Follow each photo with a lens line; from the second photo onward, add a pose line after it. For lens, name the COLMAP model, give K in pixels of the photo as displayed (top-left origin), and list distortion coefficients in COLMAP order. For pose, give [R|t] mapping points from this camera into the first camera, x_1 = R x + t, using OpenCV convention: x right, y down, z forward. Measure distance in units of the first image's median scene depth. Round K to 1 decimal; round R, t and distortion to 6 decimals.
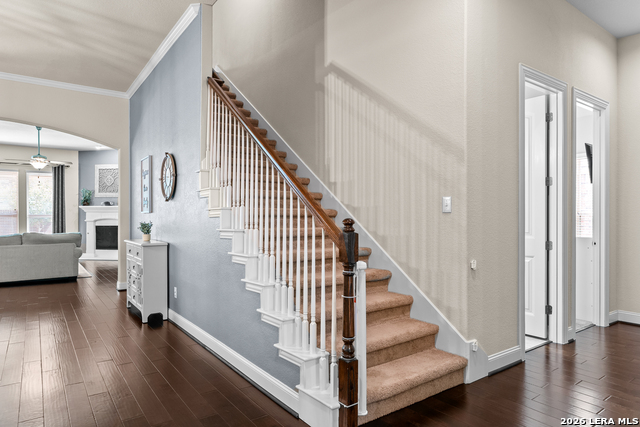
lens RADIAL K [[396.2, 0, 321.7], [0, 396.2, 217.0], [0, 0, 1]] dist [-0.000237, 0.003220]
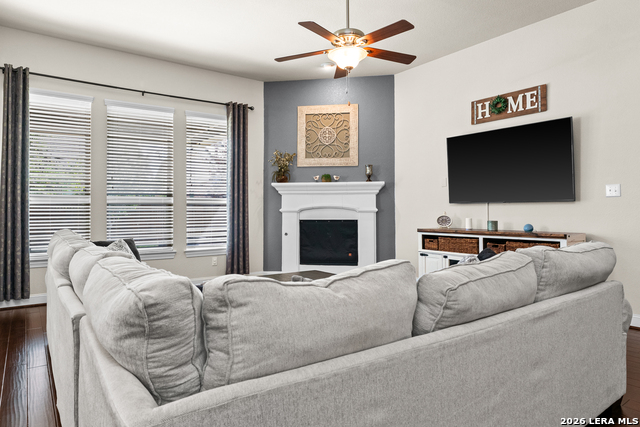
lens RADIAL K [[396.2, 0, 318.0], [0, 396.2, 208.4], [0, 0, 1]] dist [-0.000237, 0.003220]
pose [[0.999956, 0.000087, 0.009418, -0.551788], [-0.000023, 0.999977, -0.006741, 0.010291], [-0.009418, 0.006741, 0.999933, 0.464883]]
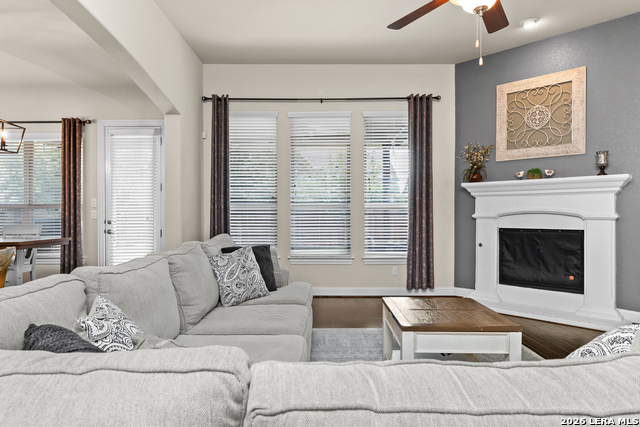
lens RADIAL K [[396.2, 0, 319.0], [0, 396.2, 215.0], [0, 0, 1]] dist [-0.000237, 0.003220]
pose [[0.814017, 0.003864, -0.580828, -0.480979], [-0.002291, 0.999991, 0.003441, 0.007138], [0.580836, -0.001470, 0.814019, 0.540790]]
